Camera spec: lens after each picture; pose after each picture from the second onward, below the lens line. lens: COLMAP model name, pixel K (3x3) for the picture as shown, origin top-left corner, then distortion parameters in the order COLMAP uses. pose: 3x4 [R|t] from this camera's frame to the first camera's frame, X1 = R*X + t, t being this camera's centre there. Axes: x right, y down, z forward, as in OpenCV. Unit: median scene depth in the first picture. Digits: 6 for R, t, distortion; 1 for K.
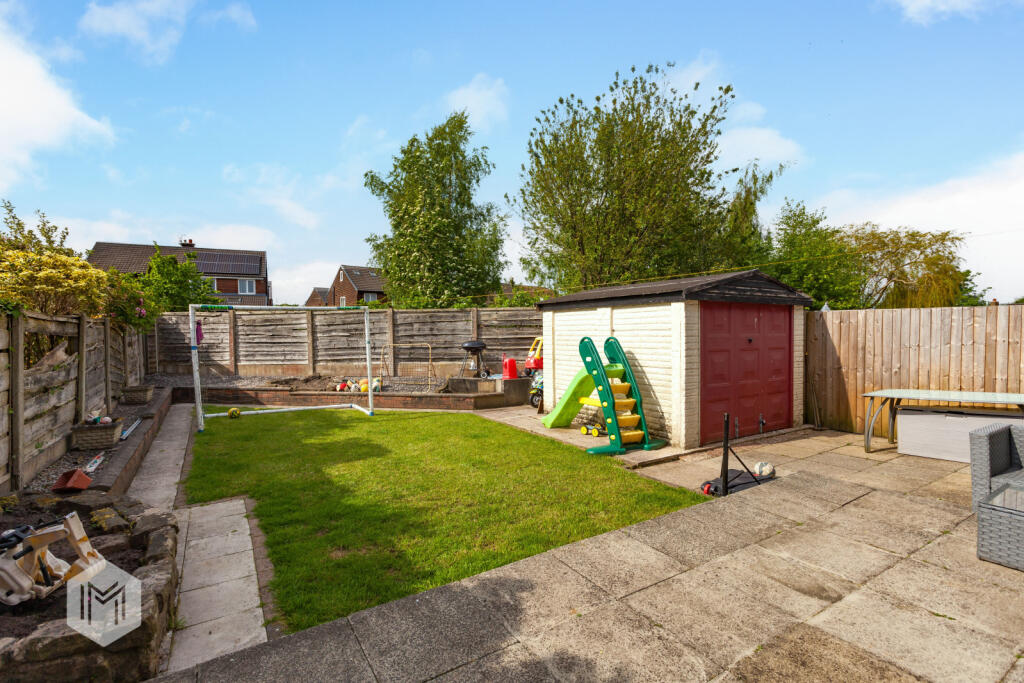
lens RADIAL K [[487.1, 0, 512.0], [0, 487.1, 341.5], [0, 0, 1]] dist [0.018643, -0.000454]
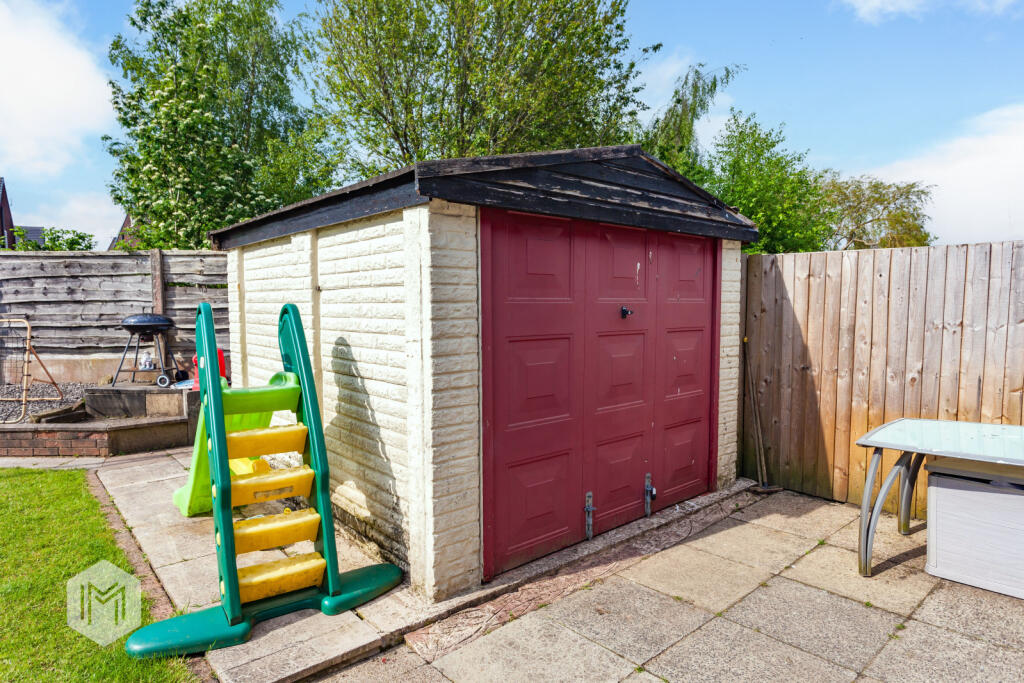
lens RADIAL K [[593.6, 0, 512.0], [0, 593.6, 341.5], [0, 0, 1]] dist [-0.002813, -0.000225]
pose [[0.989245, -0.006275, 0.146137, 0.281476], [-0.000403, 0.998959, 0.045619, -0.000703], [-0.146271, -0.045187, 0.988212, 0.444287]]
